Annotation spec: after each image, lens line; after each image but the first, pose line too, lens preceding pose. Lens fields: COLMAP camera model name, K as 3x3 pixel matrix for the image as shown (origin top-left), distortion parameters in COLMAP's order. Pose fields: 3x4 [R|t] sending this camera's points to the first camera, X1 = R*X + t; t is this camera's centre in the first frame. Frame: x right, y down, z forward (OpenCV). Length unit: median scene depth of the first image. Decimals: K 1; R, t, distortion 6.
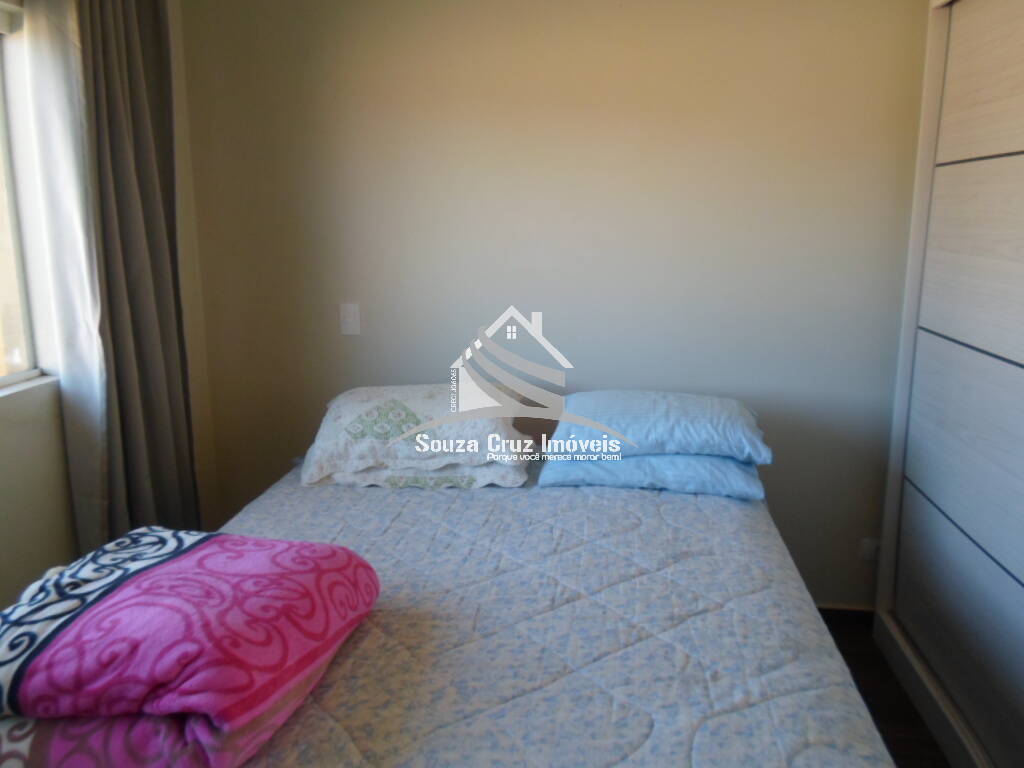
lens RADIAL K [[790.6, 0, 508.6], [0, 790.6, 381.2], [0, 0, 1]] dist [-0.017236, 0.014226]
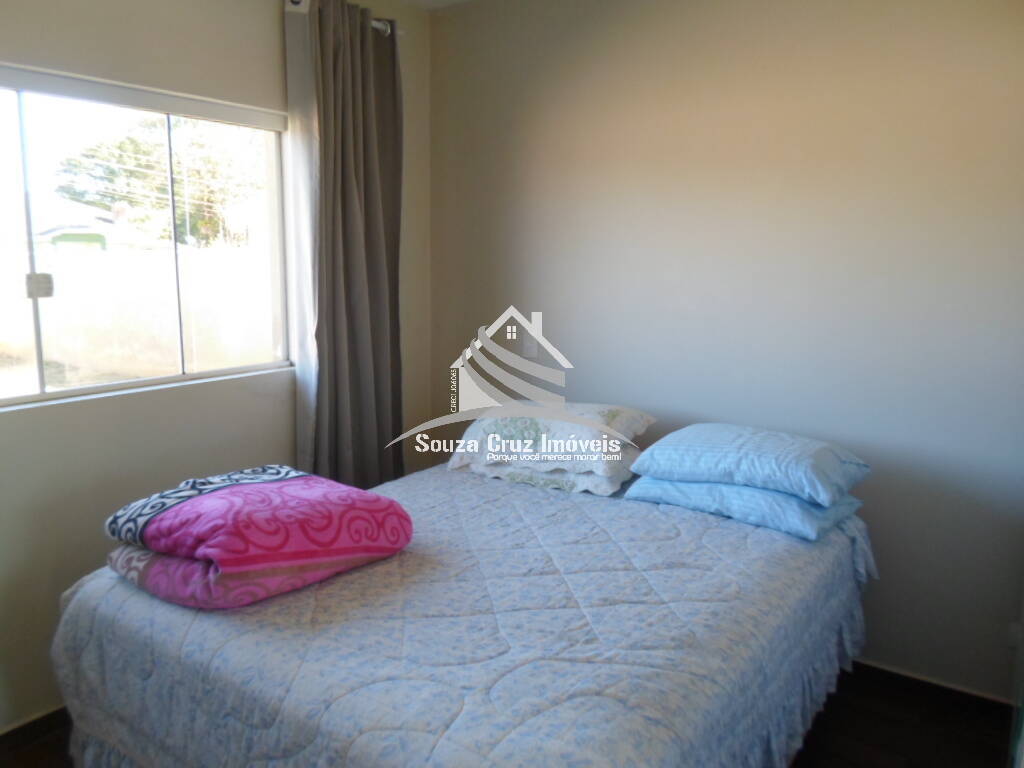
lens RADIAL K [[790.6, 0, 508.6], [0, 790.6, 381.2], [0, 0, 1]] dist [-0.017236, 0.014226]
pose [[0.890263, 0.085080, -0.447429, 0.399606], [-0.108633, 0.993710, -0.027194, 0.016736], [0.442301, 0.072815, 0.893906, -0.096430]]
